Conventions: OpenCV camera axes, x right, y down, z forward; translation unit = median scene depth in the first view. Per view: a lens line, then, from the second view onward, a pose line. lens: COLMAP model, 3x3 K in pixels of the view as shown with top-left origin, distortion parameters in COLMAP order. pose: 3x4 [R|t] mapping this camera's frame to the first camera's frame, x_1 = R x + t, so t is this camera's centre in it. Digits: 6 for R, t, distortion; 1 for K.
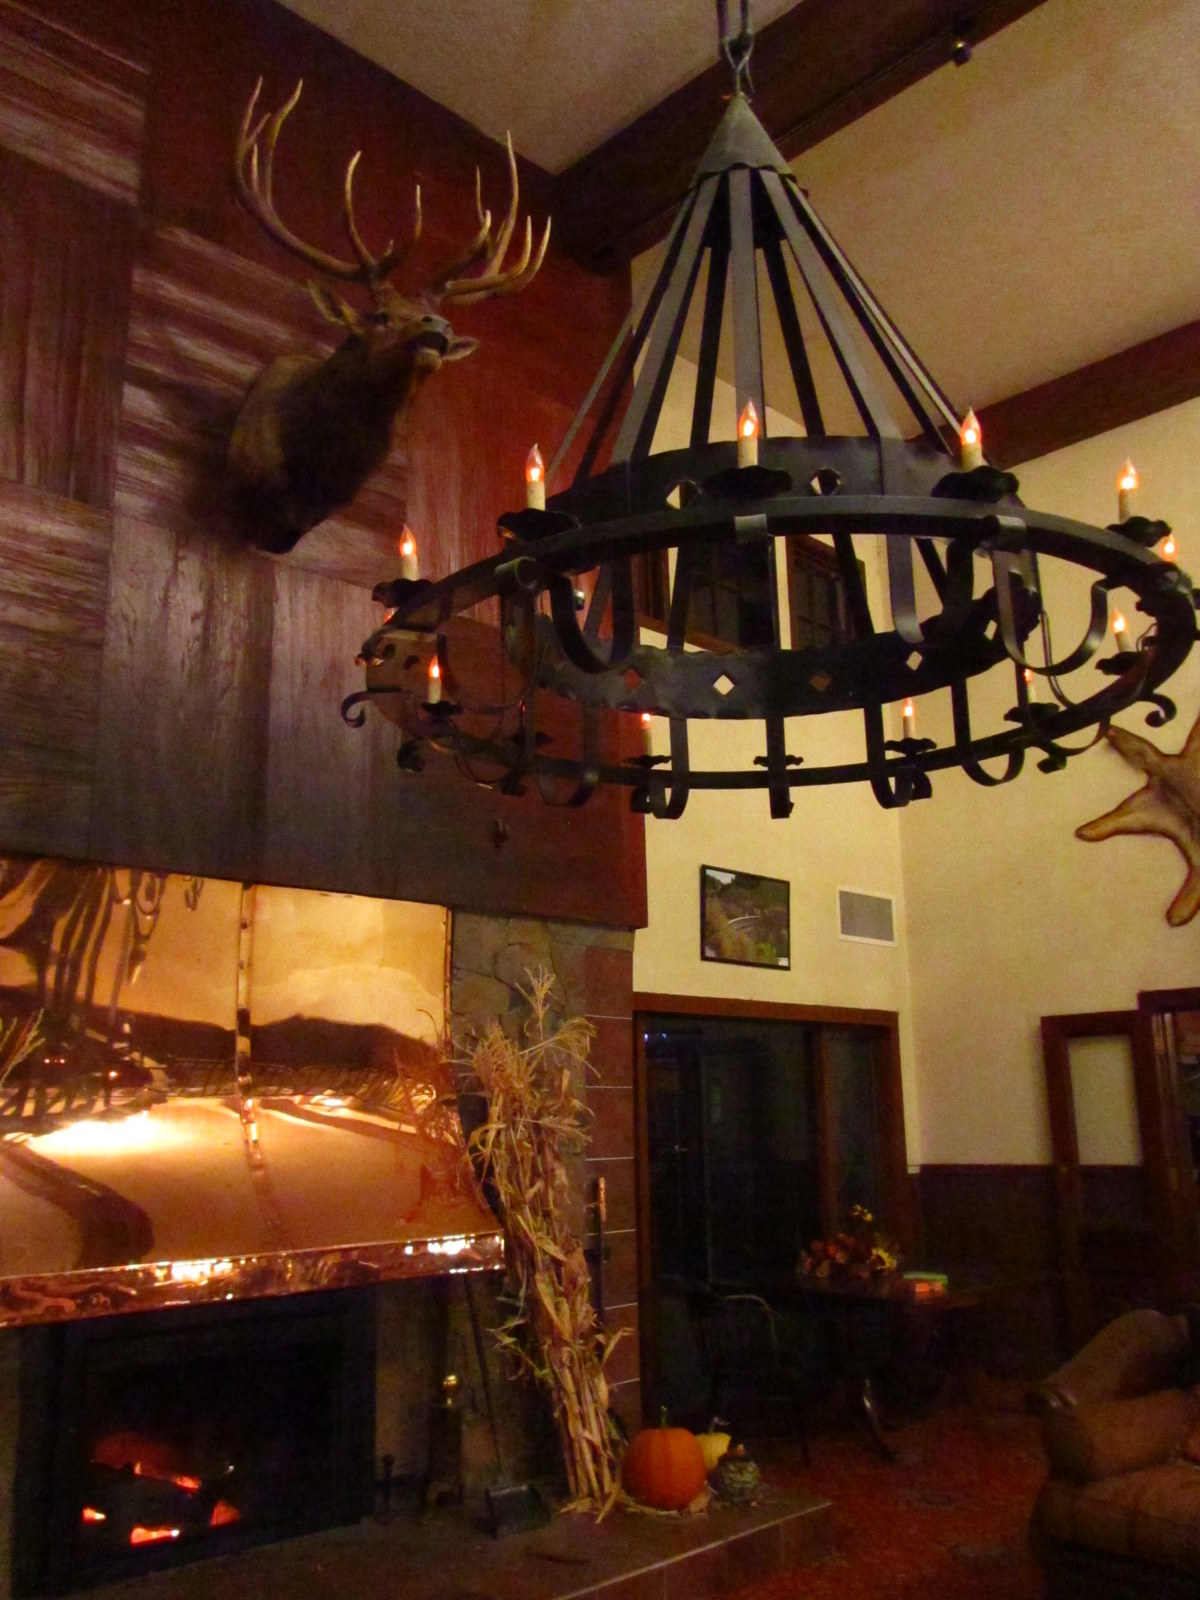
lens RADIAL K [[1357.0, 0, 600.3], [0, 1357.0, 801.0], [0, 0, 1]] dist [-0.027459, 0.010865]
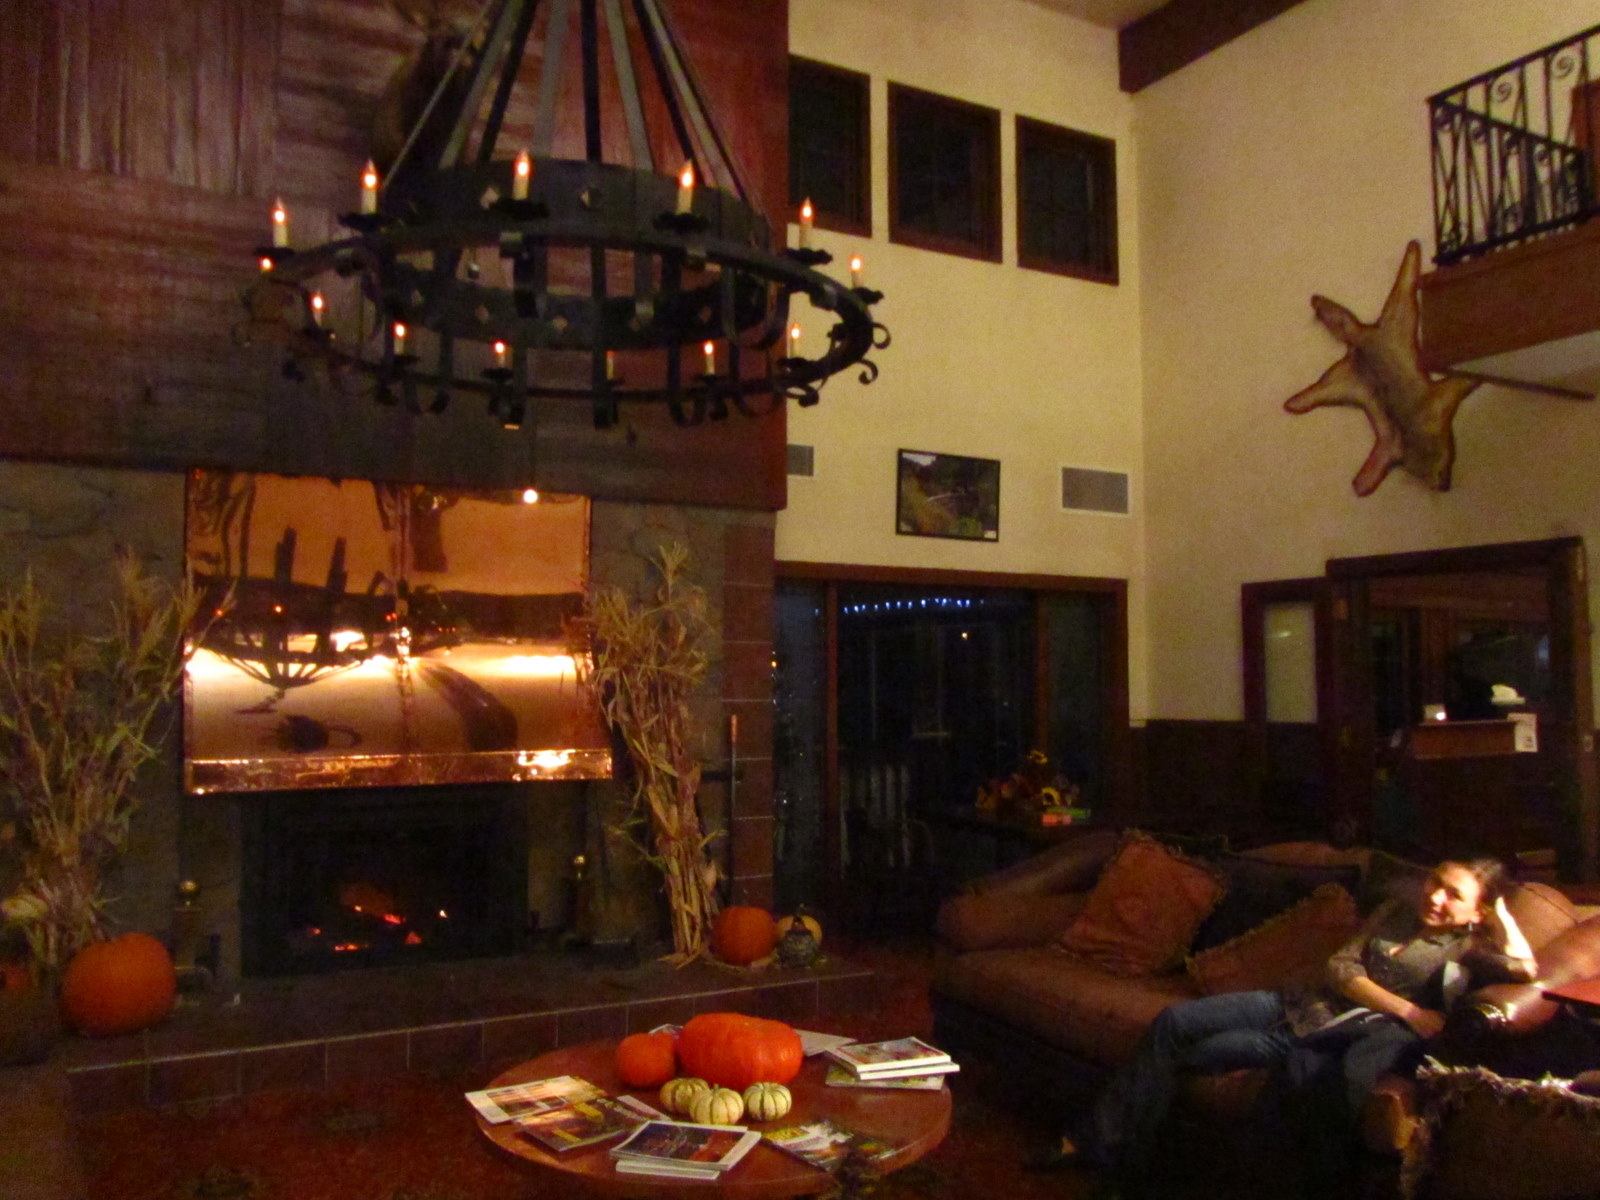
lens RADIAL K [[1357.0, 0, 799.8], [0, 1357.0, 599.7], [0, 0, 1]] dist [-0.027459, 0.010865]
pose [[0.960890, 0.000529, -0.276929, 0.370314], [0.046116, 0.985730, 0.161895, -0.017961], [0.273063, -0.168334, 0.947154, -0.114764]]
